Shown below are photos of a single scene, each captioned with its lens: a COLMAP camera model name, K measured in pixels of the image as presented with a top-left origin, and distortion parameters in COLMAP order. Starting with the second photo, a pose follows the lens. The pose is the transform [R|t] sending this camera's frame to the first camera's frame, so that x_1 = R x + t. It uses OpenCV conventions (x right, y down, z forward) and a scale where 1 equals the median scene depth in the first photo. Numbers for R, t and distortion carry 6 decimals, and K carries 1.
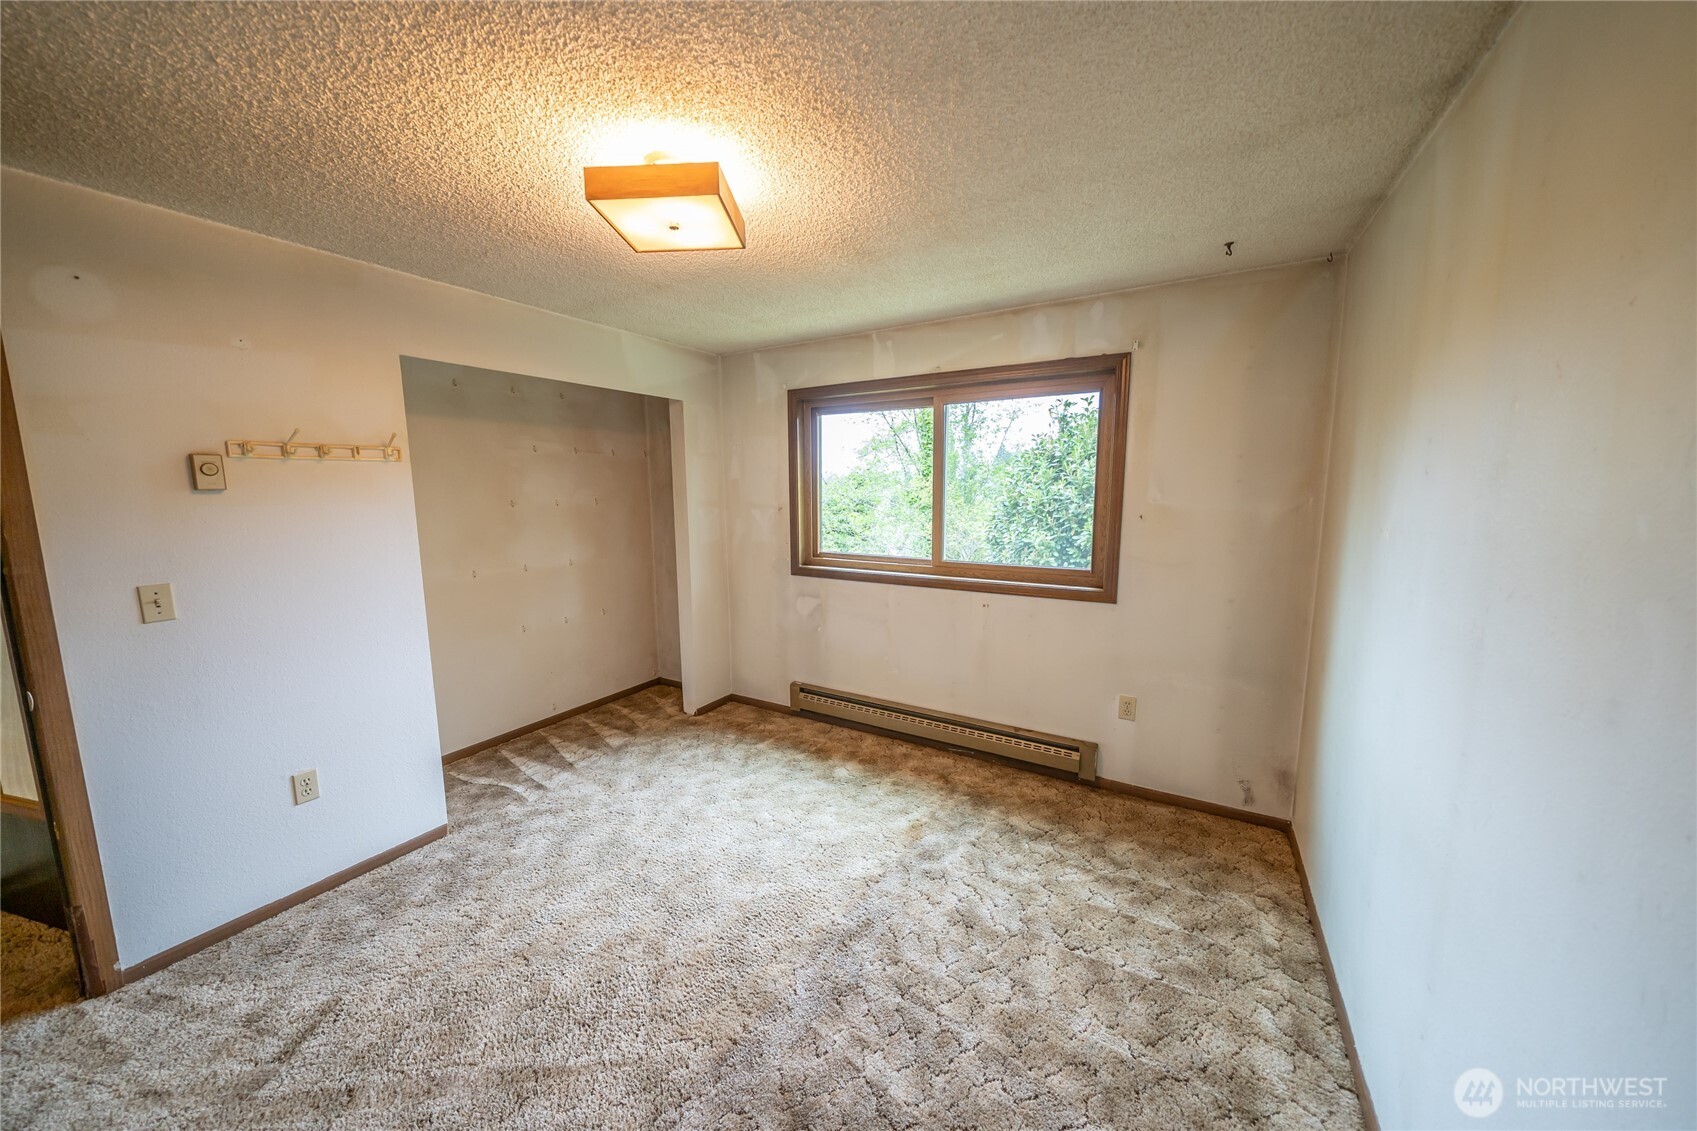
lens RADIAL K [[579.4, 0, 811.9], [0, 579.4, 564.4], [0, 0, 1]] dist [-0.006058, 0.000075]
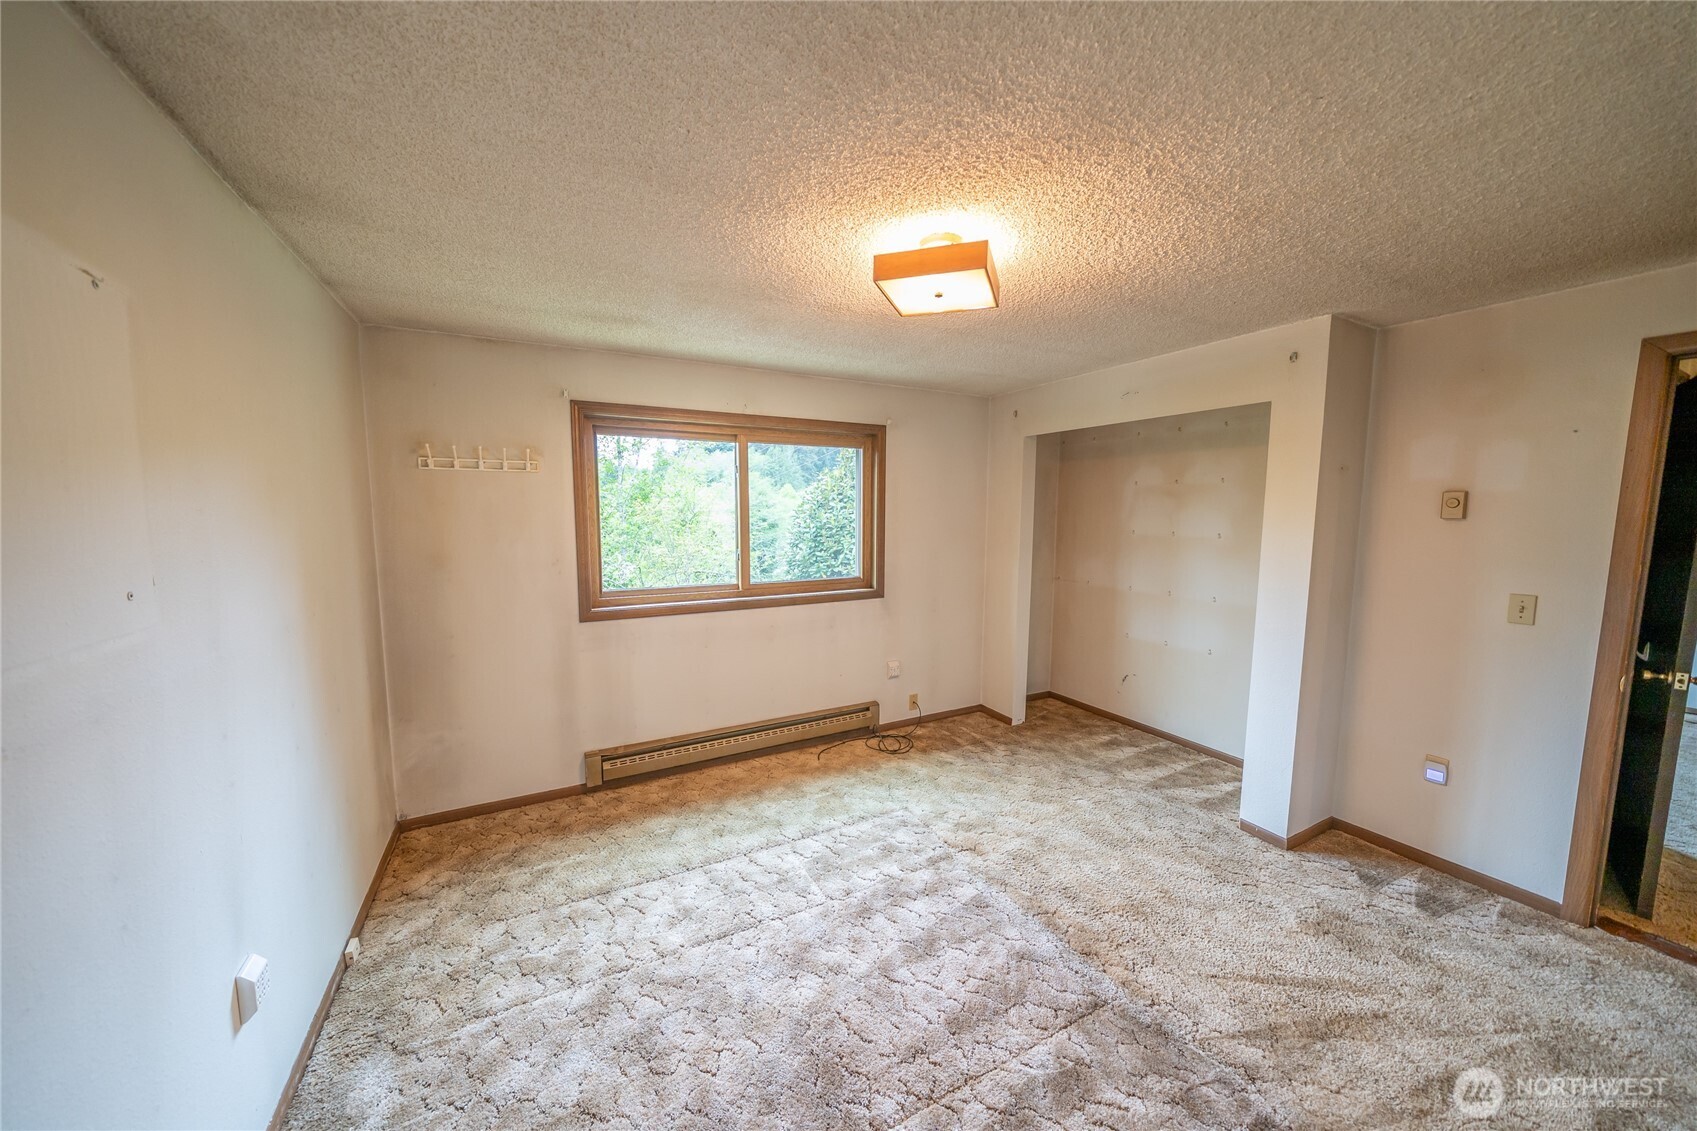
lens RADIAL K [[579.4, 0, 863.8], [0, 579.4, 558.0], [0, 0, 1]] dist [-0.006058, 0.000075]
pose [[0.492576, -0.074328, 0.867089, -0.605896], [0.105717, 0.994078, 0.025158, -0.058656], [-0.863824, 0.079274, 0.497517, 0.267975]]
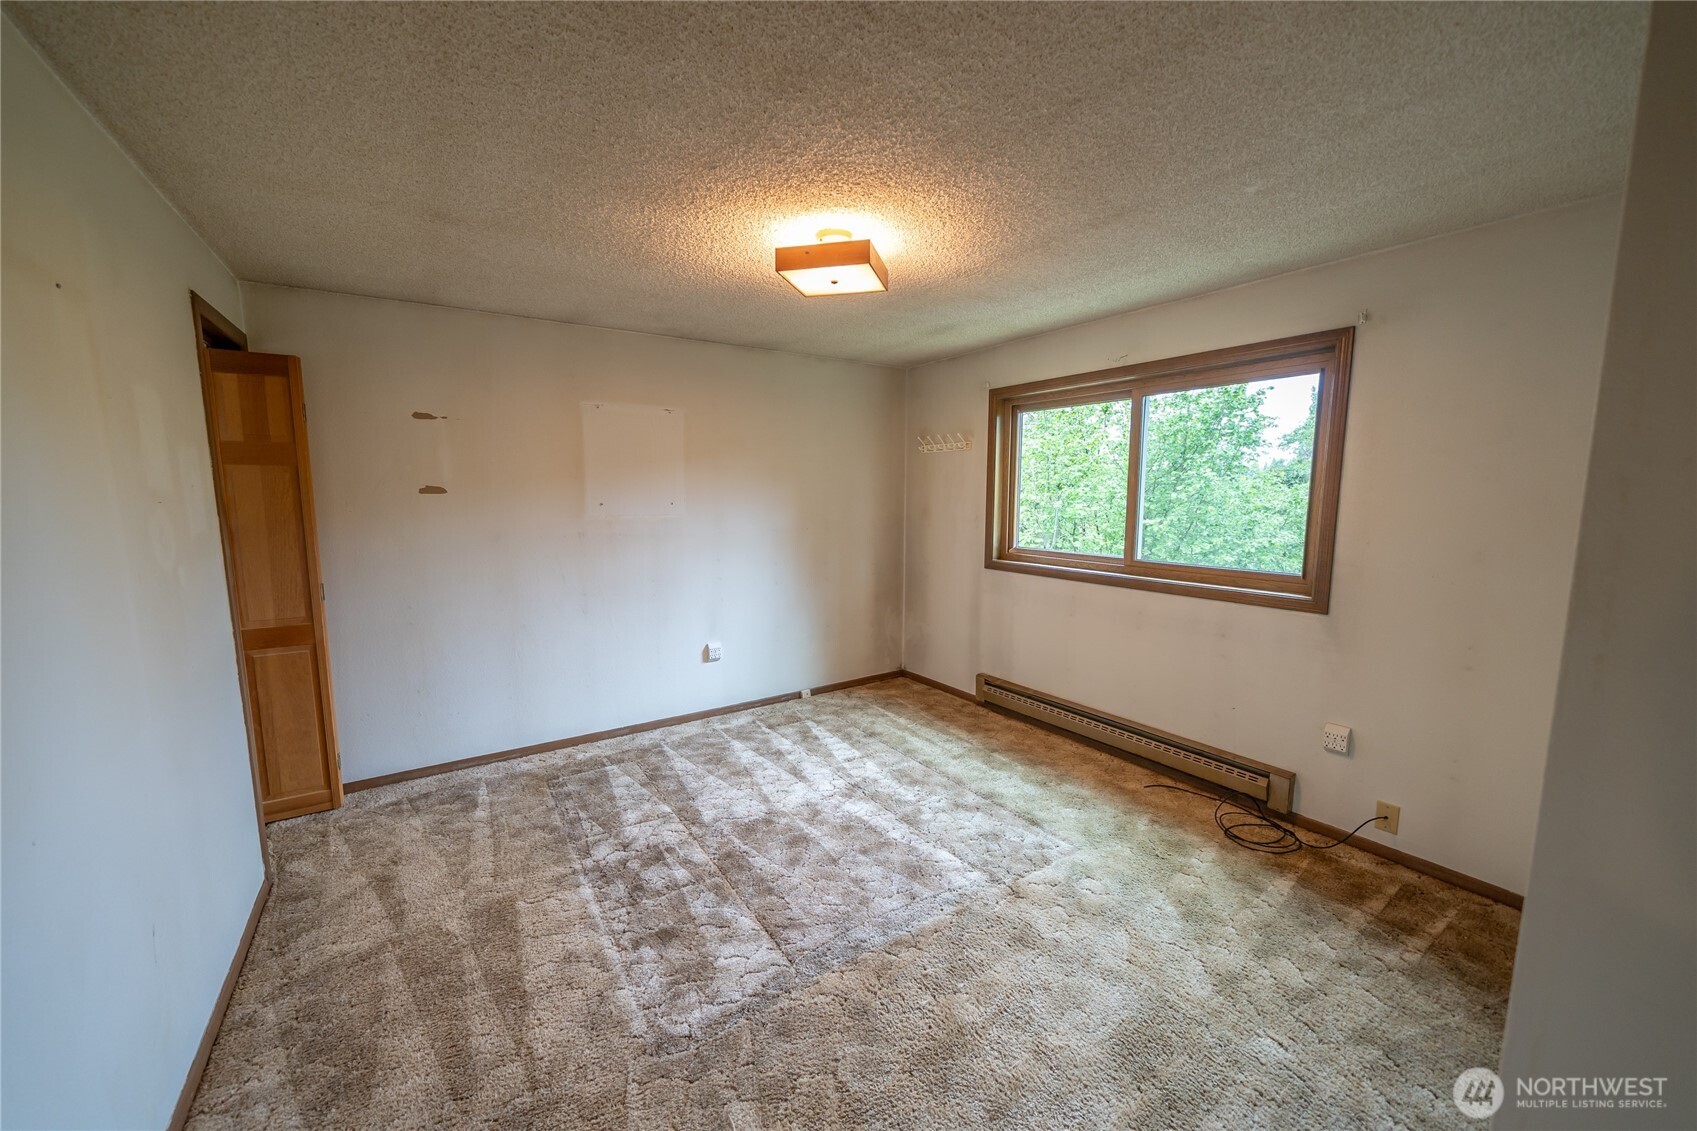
lens RADIAL K [[660.3, 0, 844.1], [0, 660.3, 557.9], [0, 0, 1]] dist [-0.004109, 0.000558]
pose [[0.903390, 0.040377, -0.426915, 0.257304], [-0.050982, 0.998609, -0.013434, 0.029032], [0.425779, 0.033901, 0.904192, -0.178559]]
